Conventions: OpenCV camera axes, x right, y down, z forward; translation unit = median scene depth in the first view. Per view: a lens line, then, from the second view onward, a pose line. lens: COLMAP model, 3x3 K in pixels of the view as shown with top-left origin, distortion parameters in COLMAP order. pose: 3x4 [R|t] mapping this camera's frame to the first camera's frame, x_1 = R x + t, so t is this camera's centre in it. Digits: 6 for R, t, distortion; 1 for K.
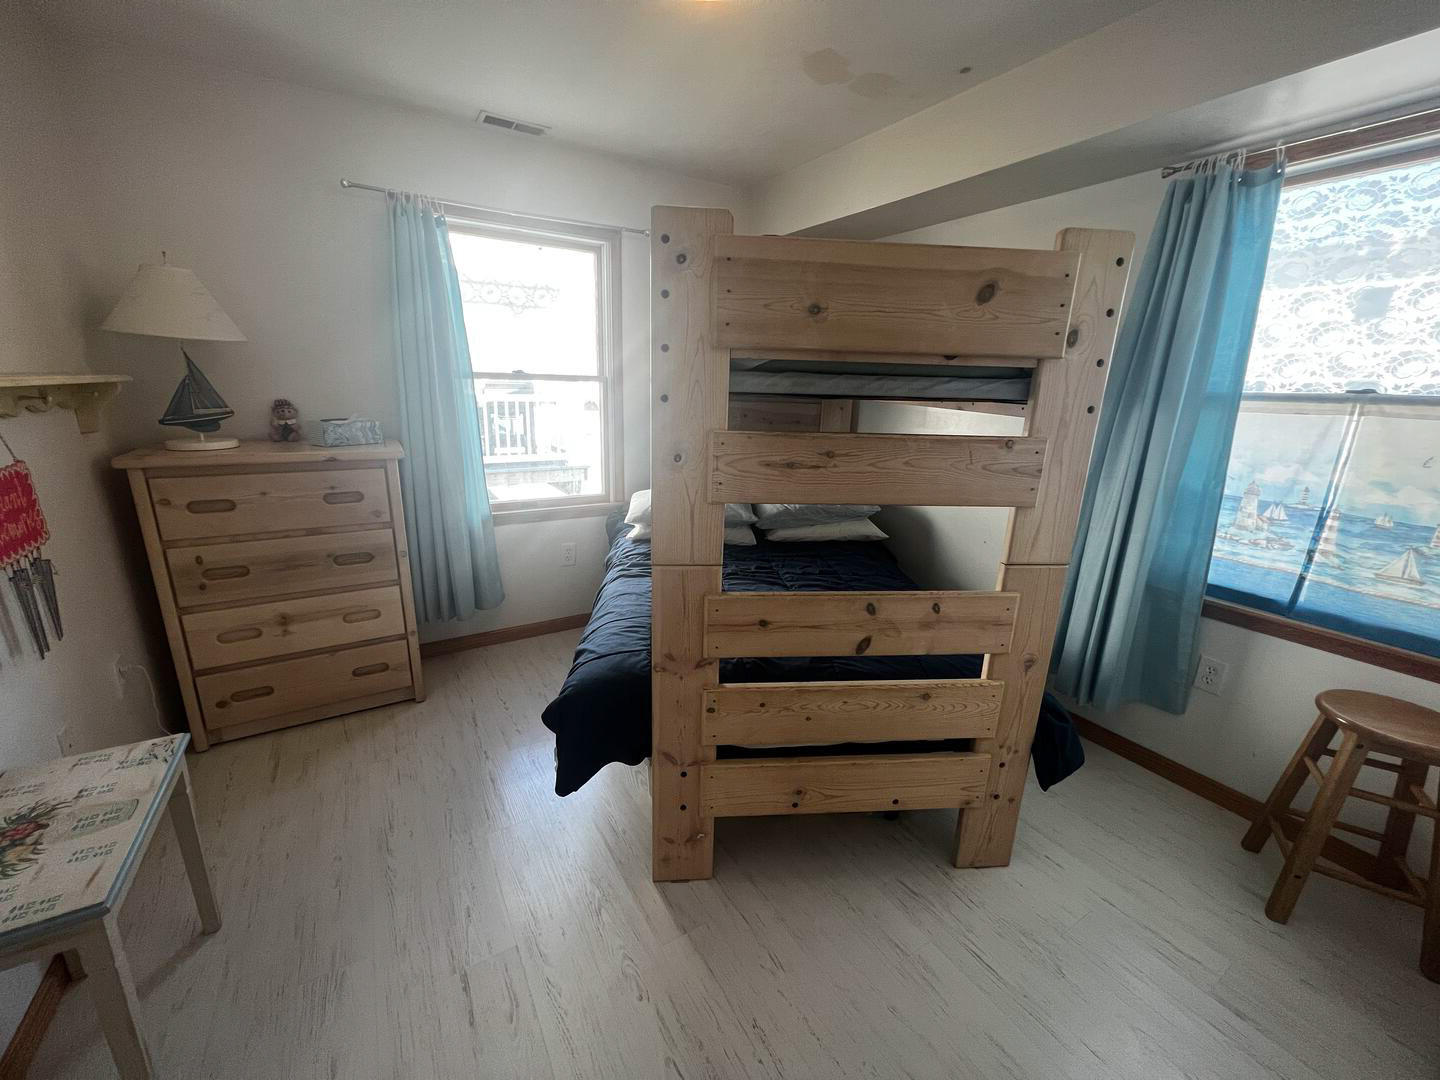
lens RADIAL K [[571.4, 0, 717.8], [0, 571.4, 536.5], [0, 0, 1]] dist [-0.001743, 0.000519]
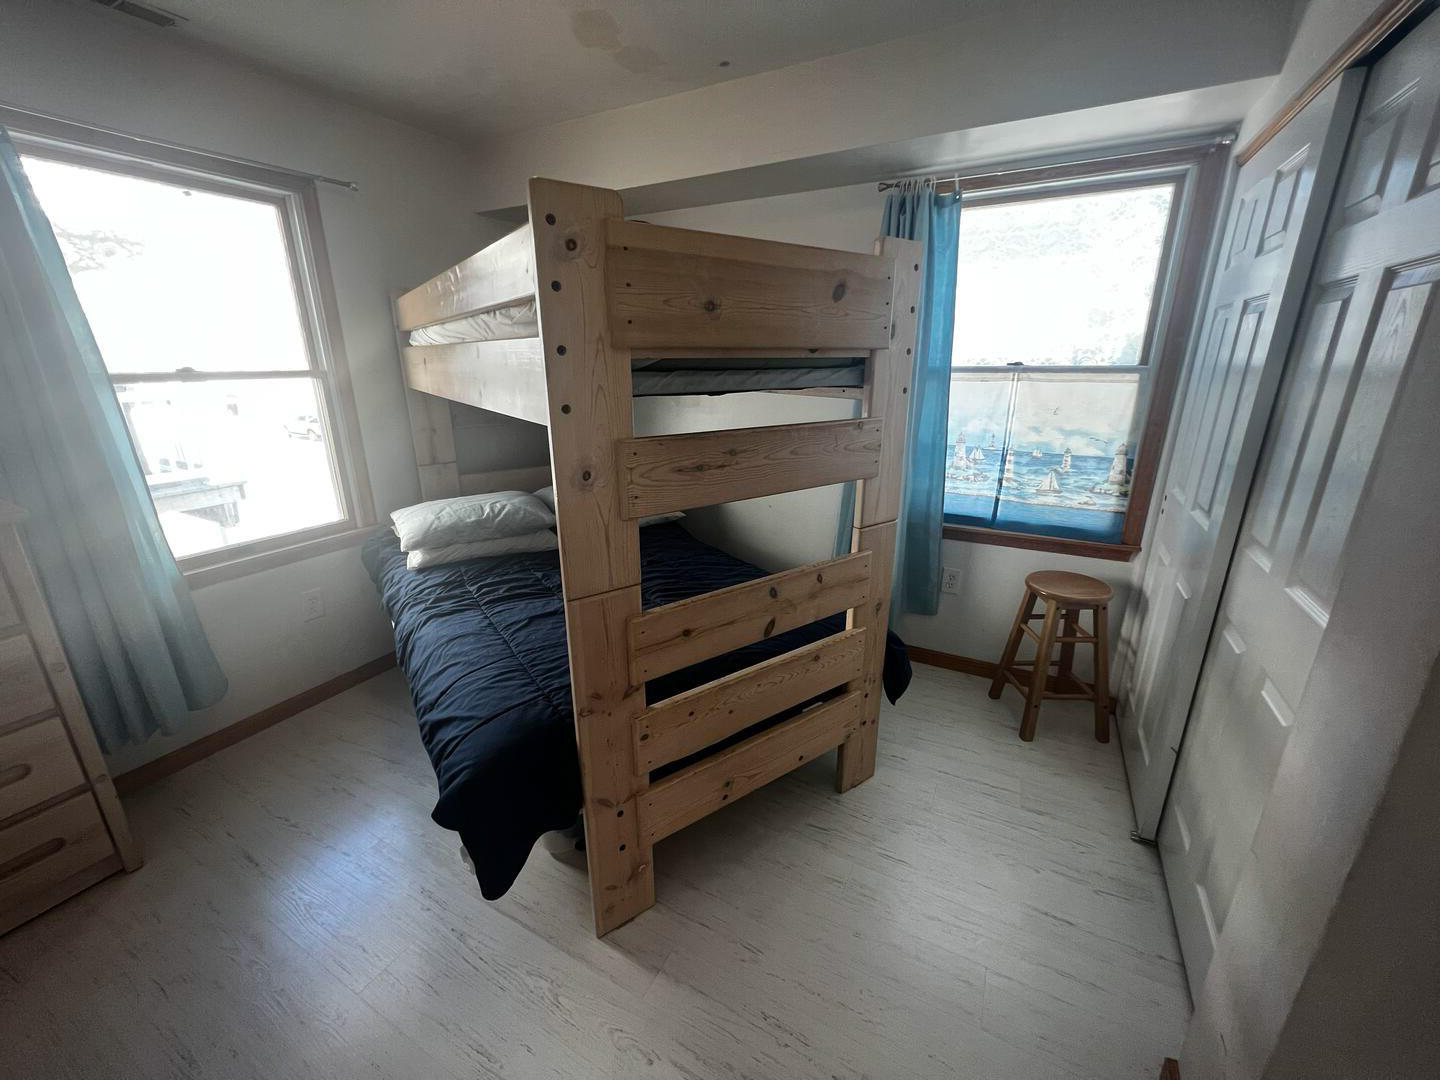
lens RADIAL K [[573.0, 0, 716.4], [0, 573.0, 536.4], [0, 0, 1]] dist [-0.001875, 0.000809]
pose [[0.863184, -0.180373, 0.471570, -0.264794], [0.159401, 0.983596, 0.084444, -0.071353], [-0.479066, 0.002278, 0.877776, 0.109374]]
